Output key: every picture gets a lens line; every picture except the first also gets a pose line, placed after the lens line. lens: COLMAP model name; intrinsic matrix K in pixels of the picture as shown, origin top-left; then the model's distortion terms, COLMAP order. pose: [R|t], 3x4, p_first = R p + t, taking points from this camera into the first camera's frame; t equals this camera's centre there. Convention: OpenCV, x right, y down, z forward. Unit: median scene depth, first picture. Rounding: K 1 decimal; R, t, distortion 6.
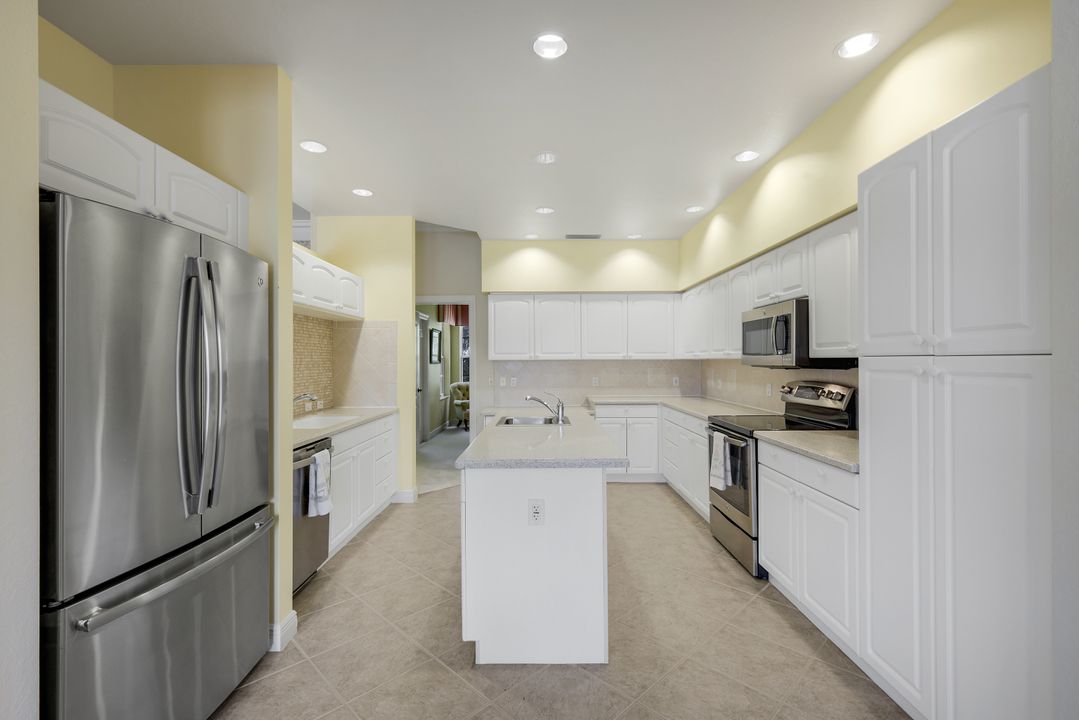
lens RADIAL K [[473.7, 0, 535.9], [0, 473.7, 355.8], [0, 0, 1]] dist [0.008833, -0.000164]
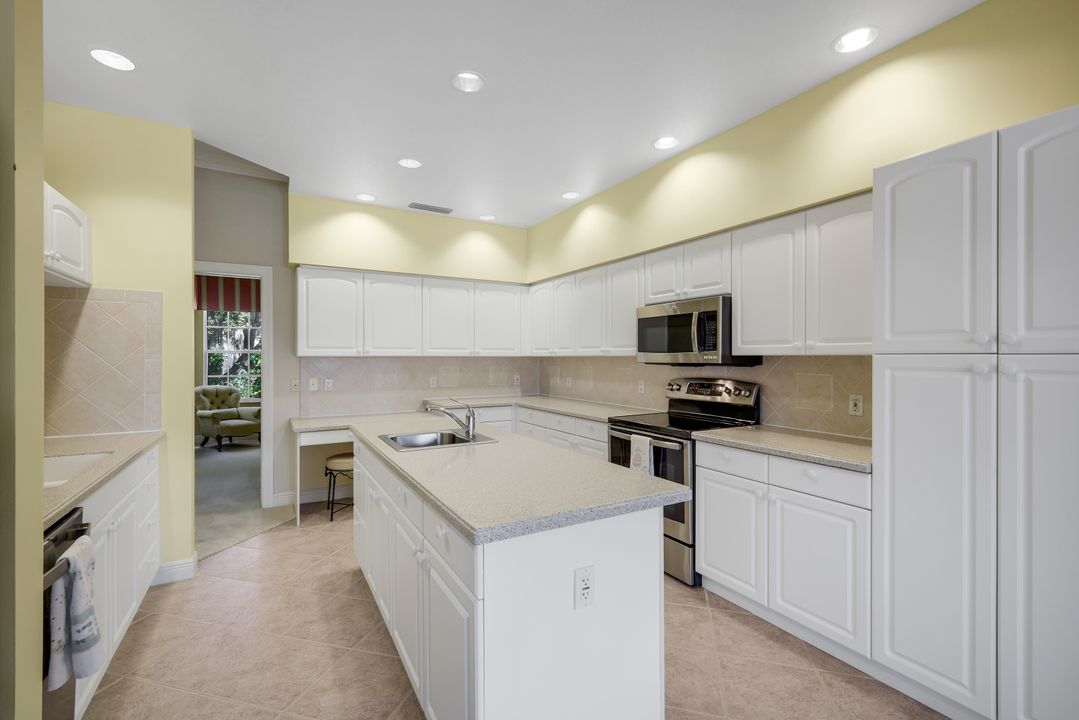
lens RADIAL K [[473.7, 0, 535.9], [0, 473.7, 355.8], [0, 0, 1]] dist [0.008833, -0.000164]
pose [[0.867987, 0.005871, 0.496553, -0.199022], [-0.008837, 0.999954, 0.003625, 0.003665], [-0.496509, -0.007534, 0.867999, 0.238036]]
